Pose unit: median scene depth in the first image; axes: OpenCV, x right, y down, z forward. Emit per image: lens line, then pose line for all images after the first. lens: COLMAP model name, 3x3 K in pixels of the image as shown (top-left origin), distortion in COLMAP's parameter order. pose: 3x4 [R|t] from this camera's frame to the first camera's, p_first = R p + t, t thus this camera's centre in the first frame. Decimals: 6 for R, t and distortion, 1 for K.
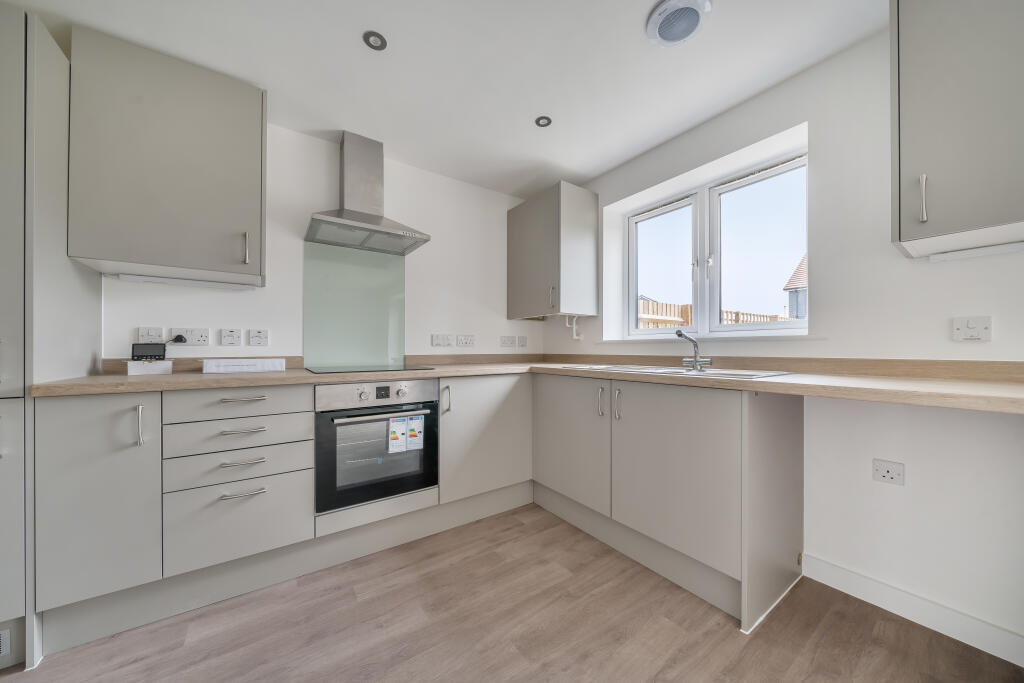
lens RADIAL K [[353.2, 0, 512.6], [0, 353.2, 345.9], [0, 0, 1]] dist [-0.002795, -0.000294]
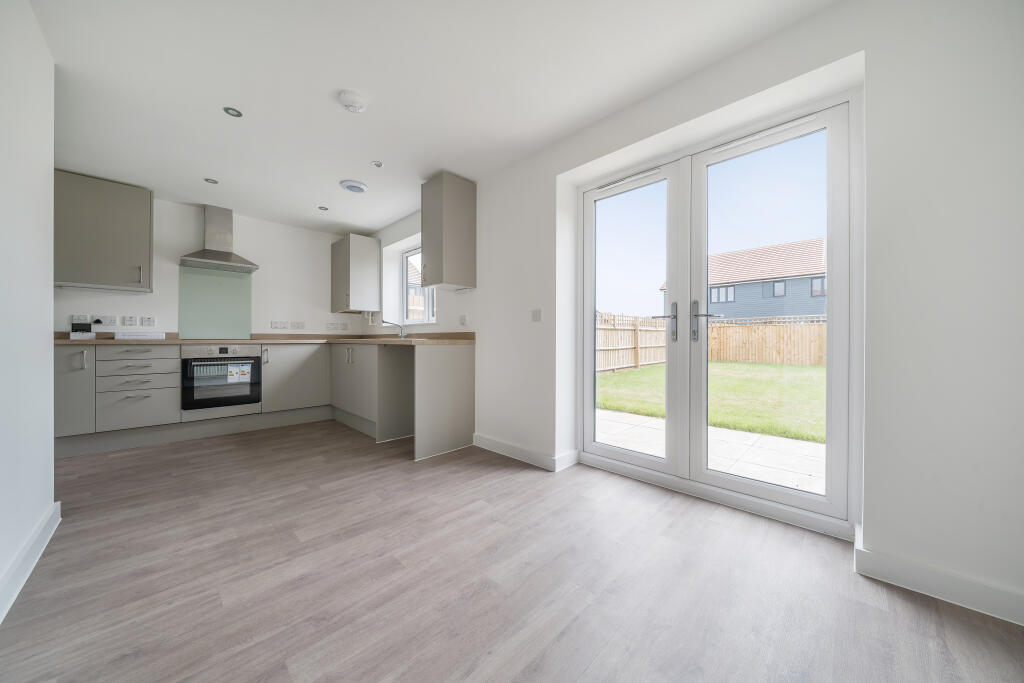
lens RADIAL K [[353.2, 0, 511.8], [0, 353.2, 338.3], [0, 0, 1]] dist [-0.002795, -0.000294]
pose [[0.986192, 0.001367, 0.165602, 0.826168], [-0.001507, 0.999999, 0.000722, 0.060225], [-0.165601, -0.000961, 0.986192, -1.100678]]
